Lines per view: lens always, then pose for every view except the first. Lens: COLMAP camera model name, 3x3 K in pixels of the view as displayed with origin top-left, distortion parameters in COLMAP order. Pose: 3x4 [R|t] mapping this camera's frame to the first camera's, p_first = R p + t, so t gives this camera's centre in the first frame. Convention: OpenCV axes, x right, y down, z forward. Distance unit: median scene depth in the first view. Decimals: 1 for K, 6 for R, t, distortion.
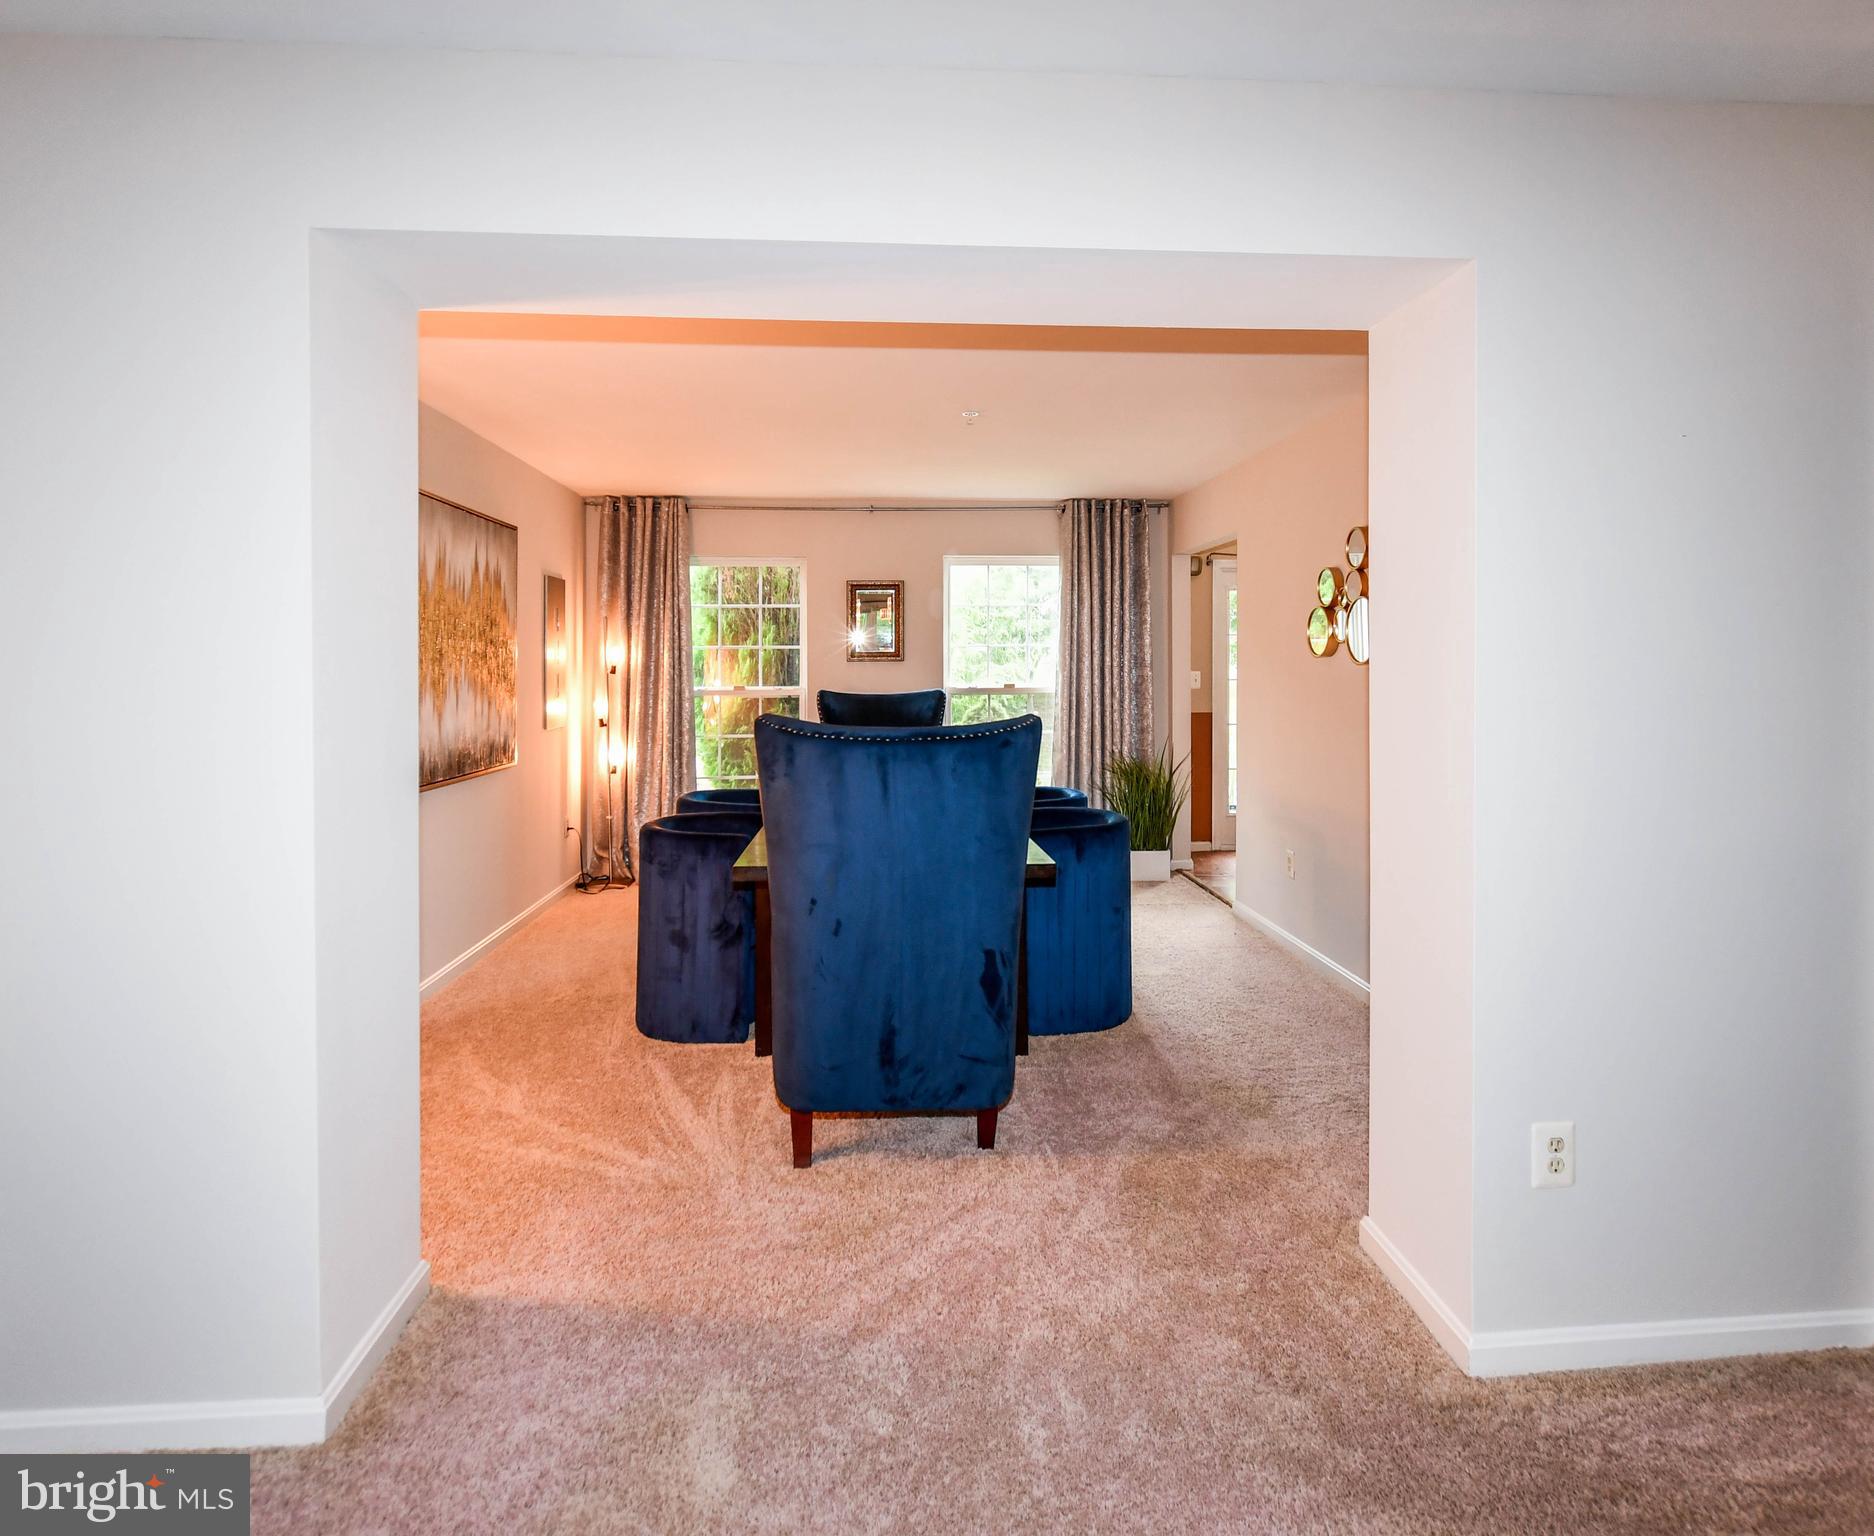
lens RADIAL K [[1031.0, 0, 947.6], [0, 1031.0, 701.0], [0, 0, 1]] dist [-0.000640, 0.000796]
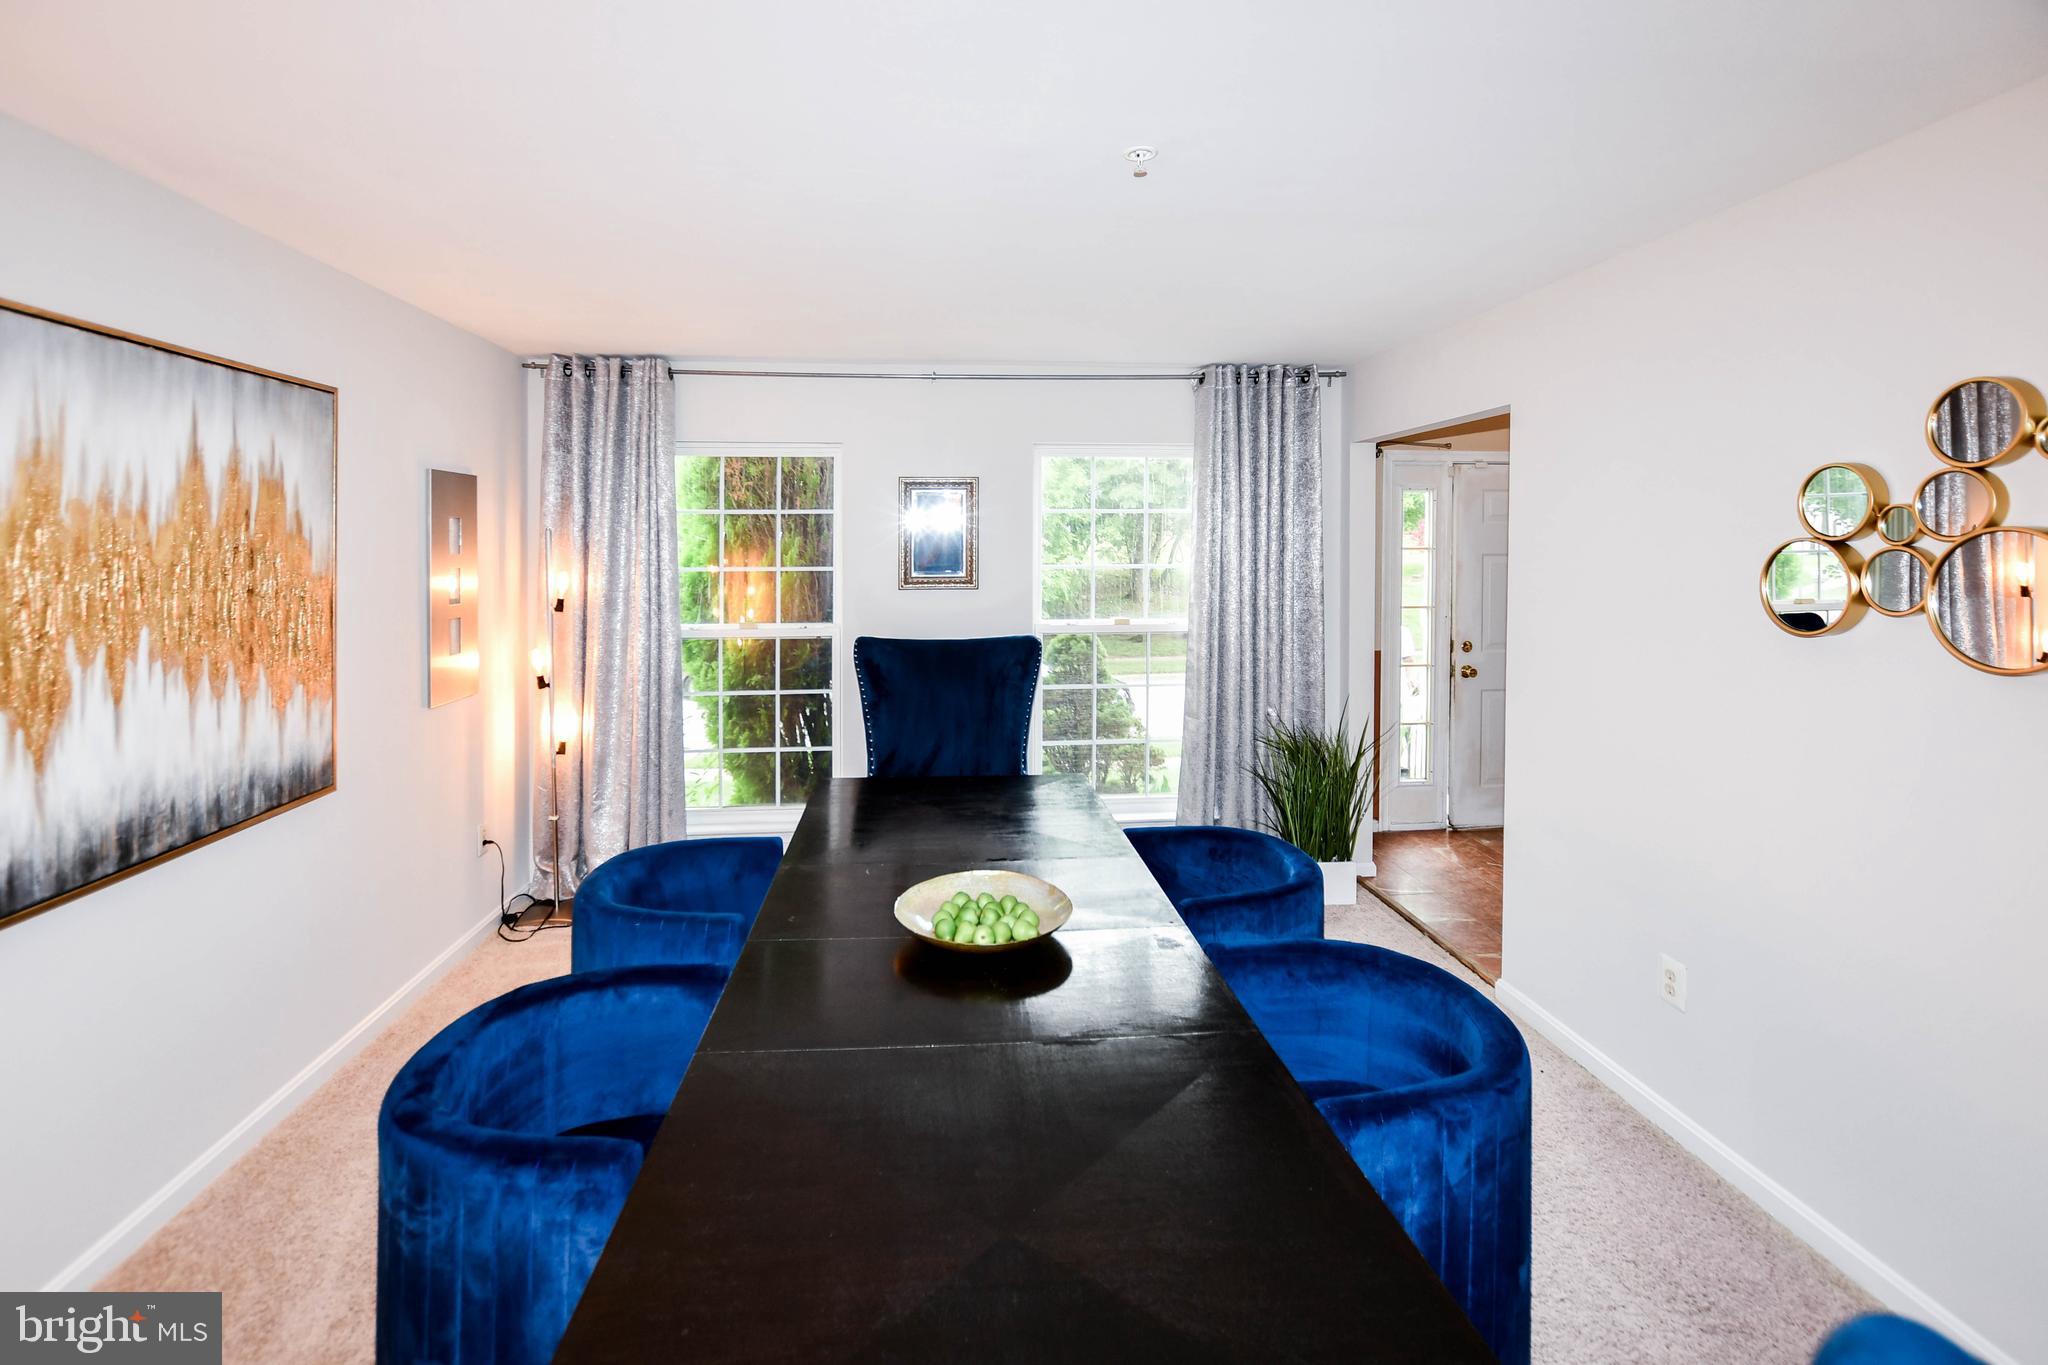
lens RADIAL K [[949.9, 0, 996.4], [0, 949.9, 559.2], [0, 0, 1]] dist [-0.000392, 0.000772]
pose [[0.999992, 0.003967, -0.000725, -0.029825], [-0.003980, 0.999819, -0.018628, -0.047957], [0.000650, 0.018631, 0.999826, 0.345076]]
